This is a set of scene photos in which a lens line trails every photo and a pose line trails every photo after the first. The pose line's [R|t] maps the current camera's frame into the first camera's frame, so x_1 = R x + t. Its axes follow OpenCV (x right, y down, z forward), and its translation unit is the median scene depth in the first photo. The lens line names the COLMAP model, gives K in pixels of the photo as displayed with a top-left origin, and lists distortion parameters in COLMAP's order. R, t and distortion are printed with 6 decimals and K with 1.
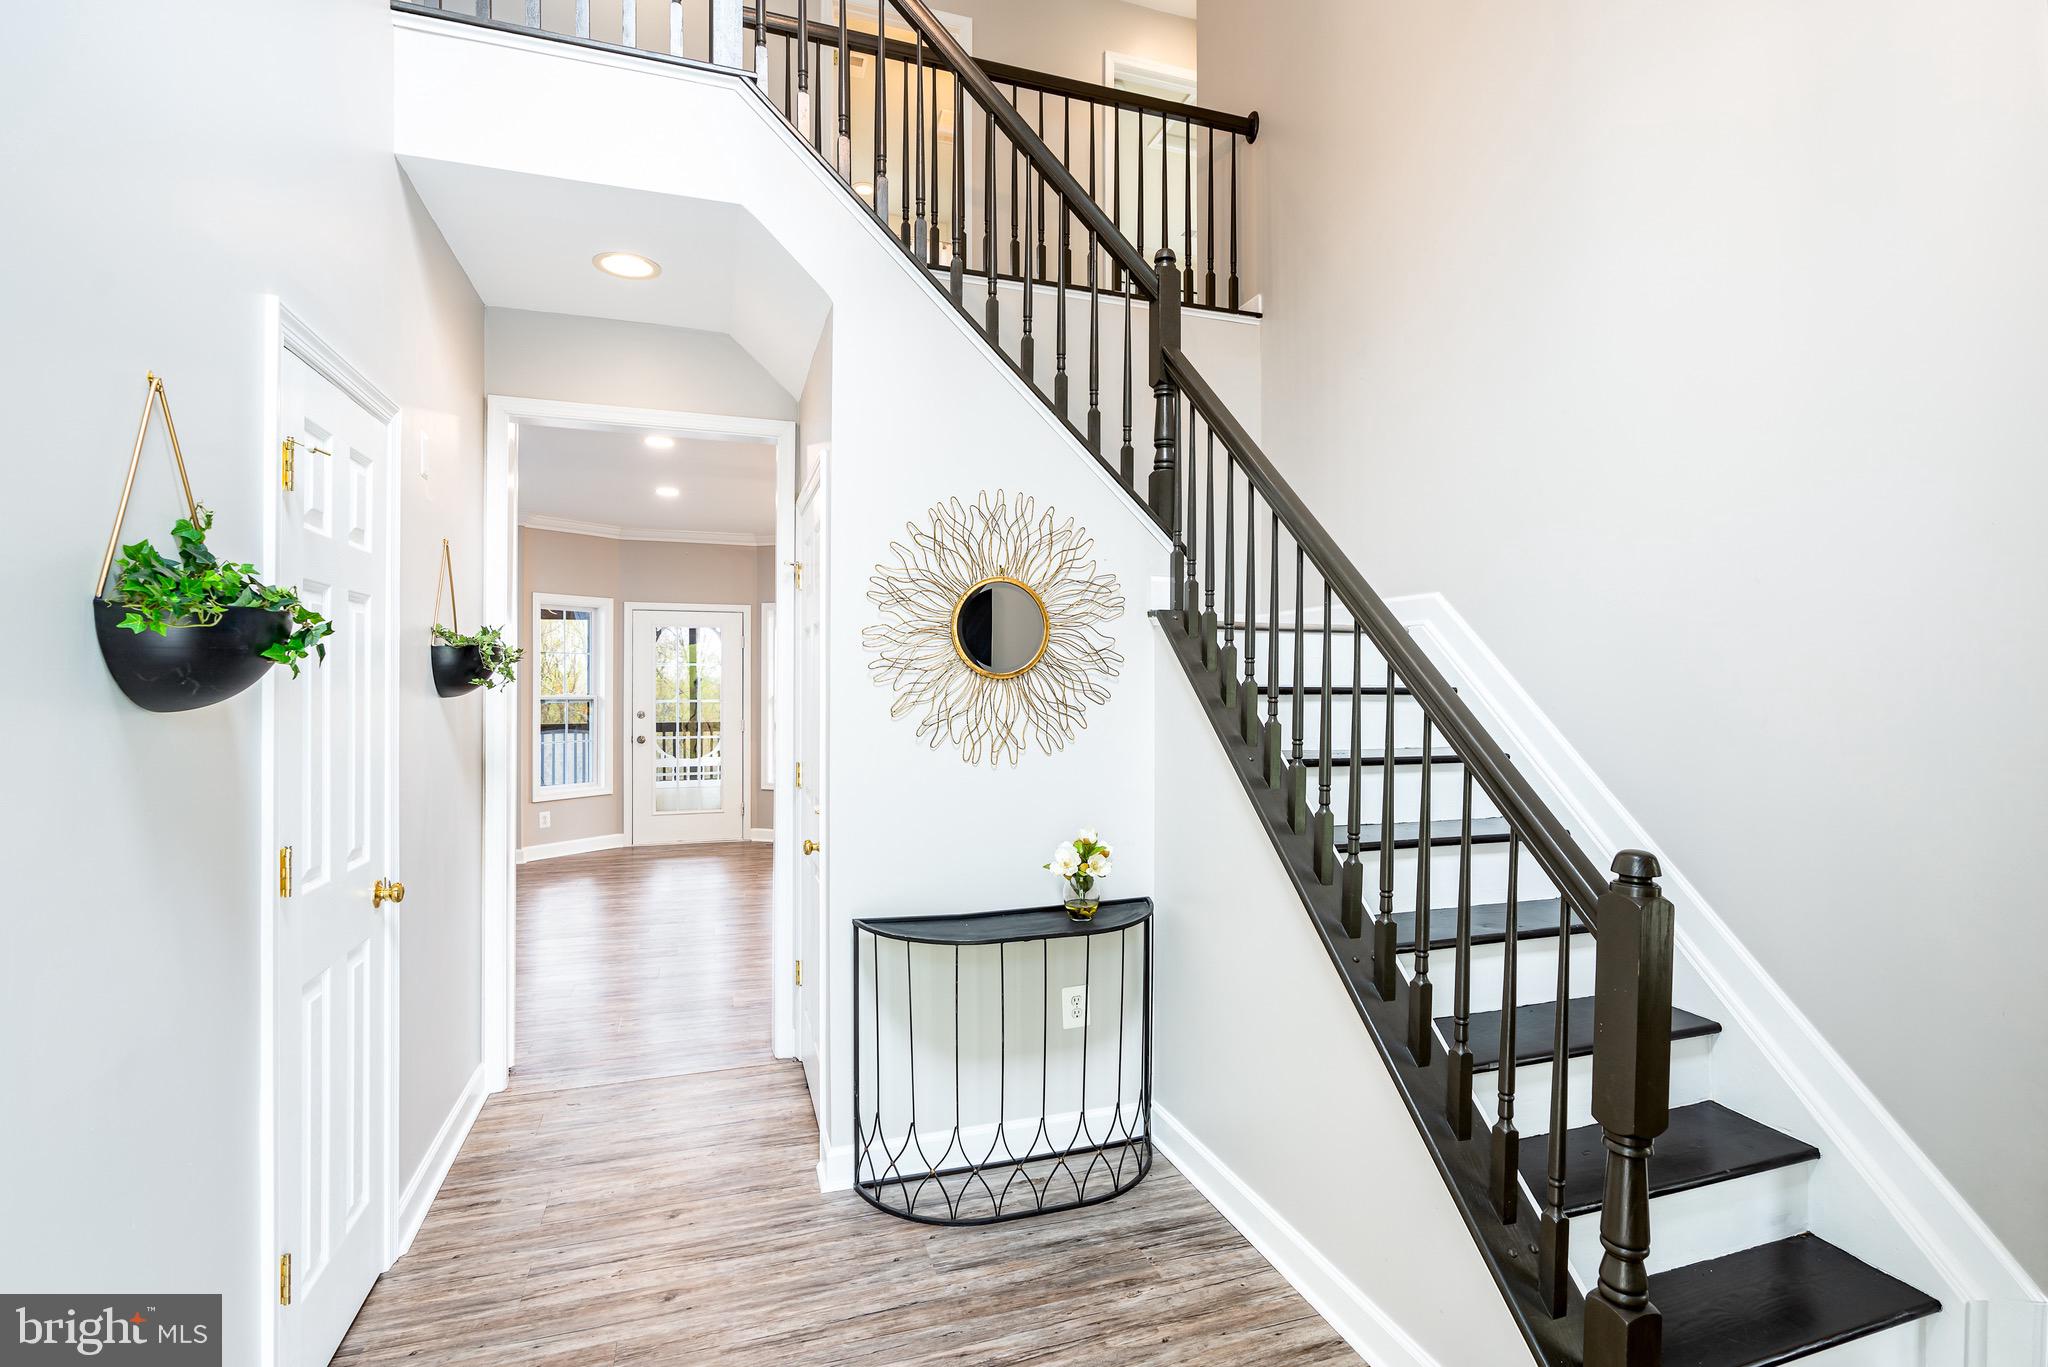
lens RADIAL K [[928.0, 0, 1031.9], [0, 928.0, 680.1], [0, 0, 1]] dist [0.000220, 0.000021]
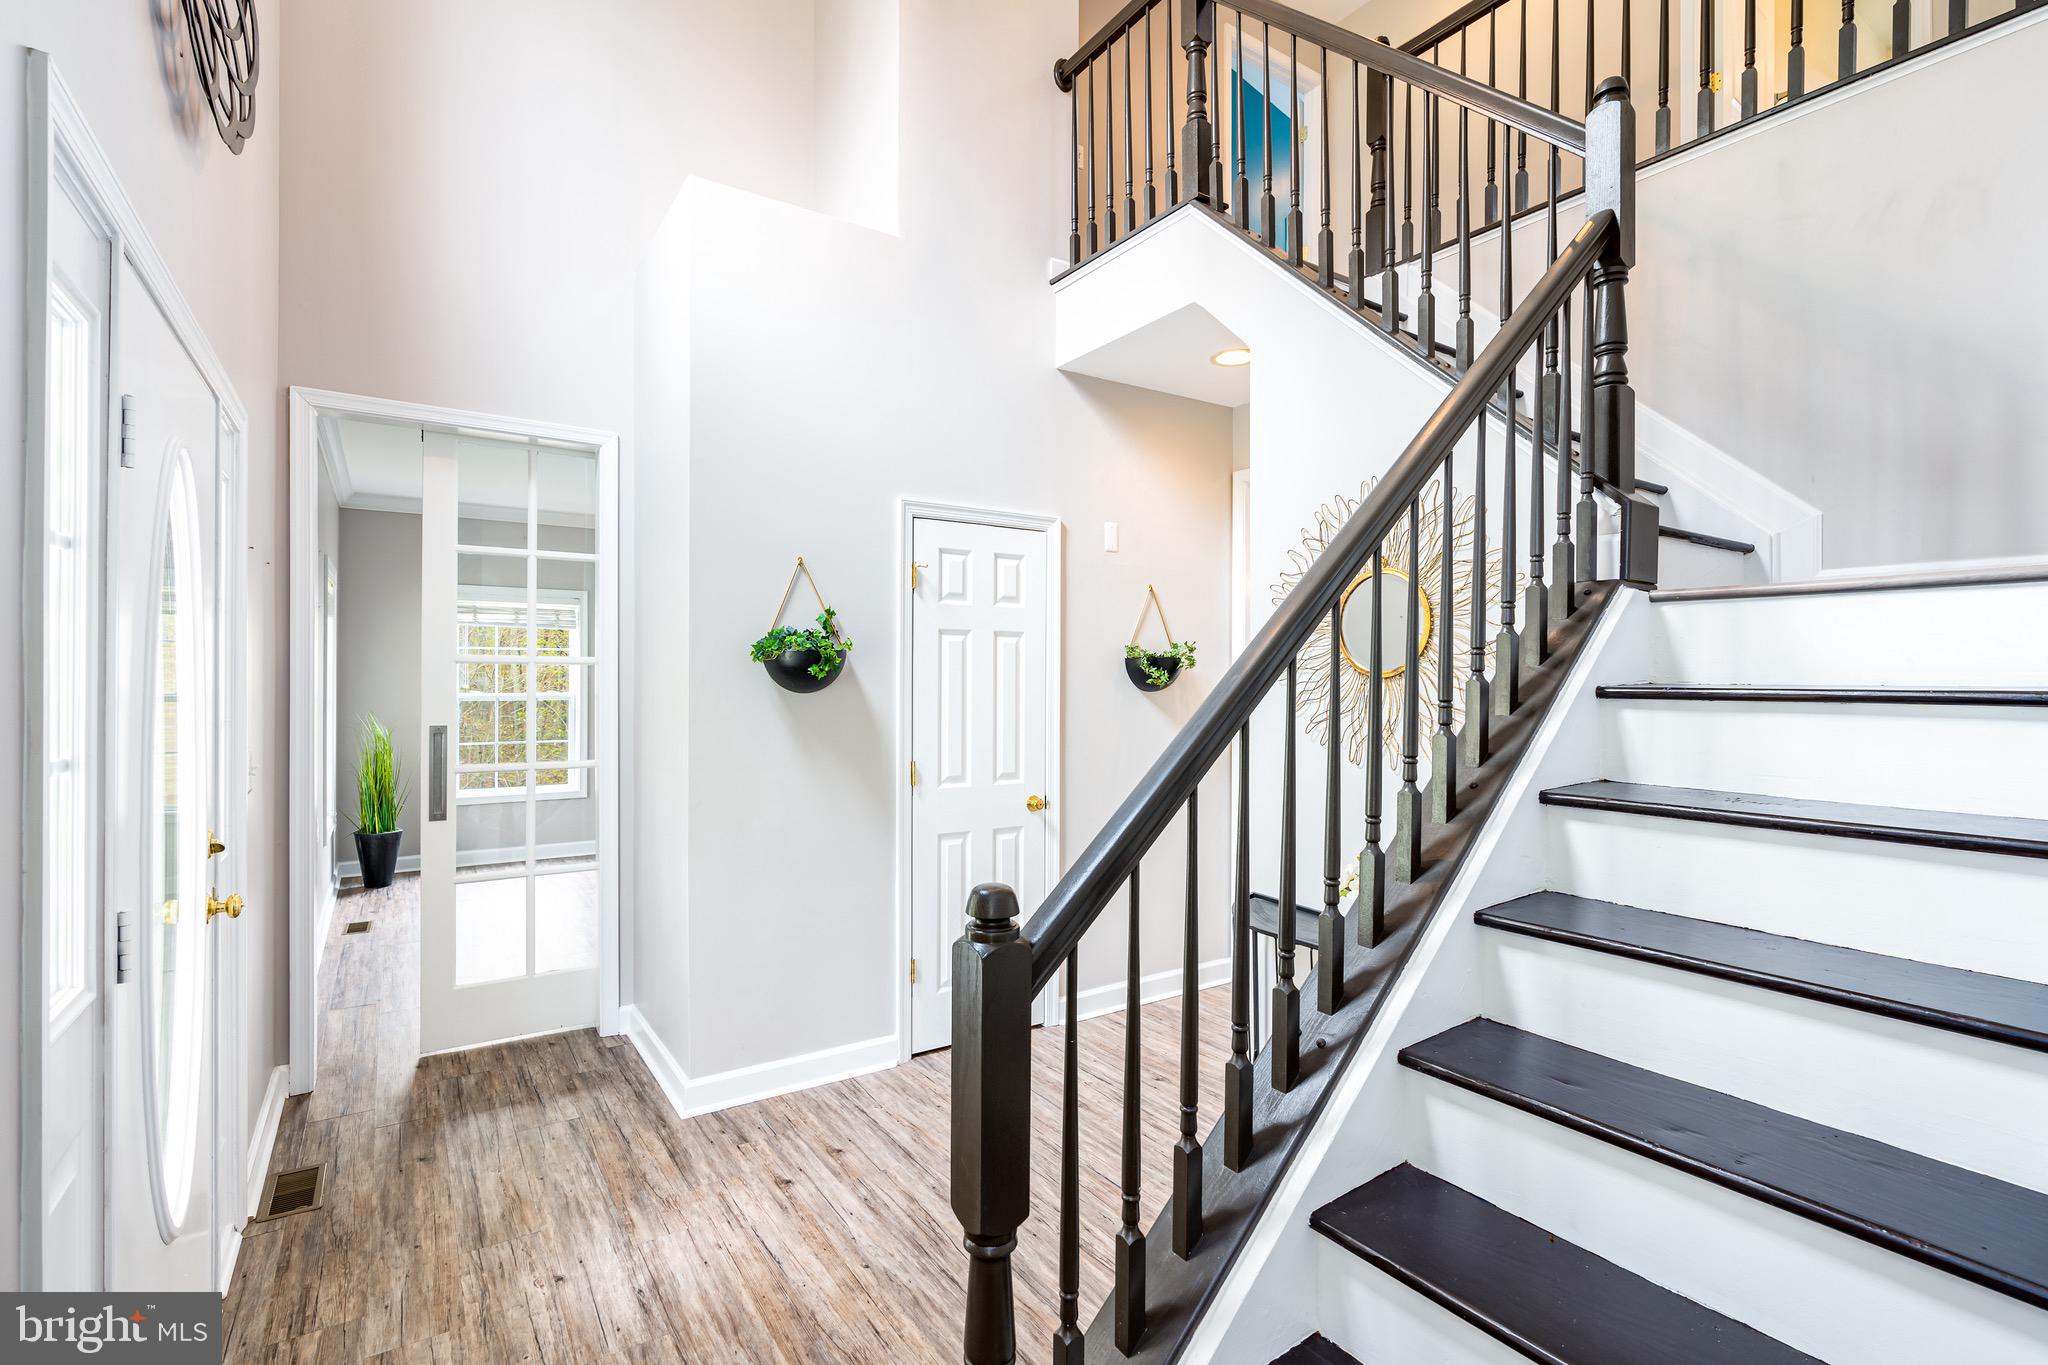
lens RADIAL K [[928.0, 0, 1031.9], [0, 928.0, 679.1], [0, 0, 1]] dist [0.000220, 0.000021]
pose [[0.288404, 0.001698, -0.957507, 0.723495], [-0.002983, 0.999995, 0.000874, 0.010152], [0.957504, 0.002604, 0.288407, 0.309462]]
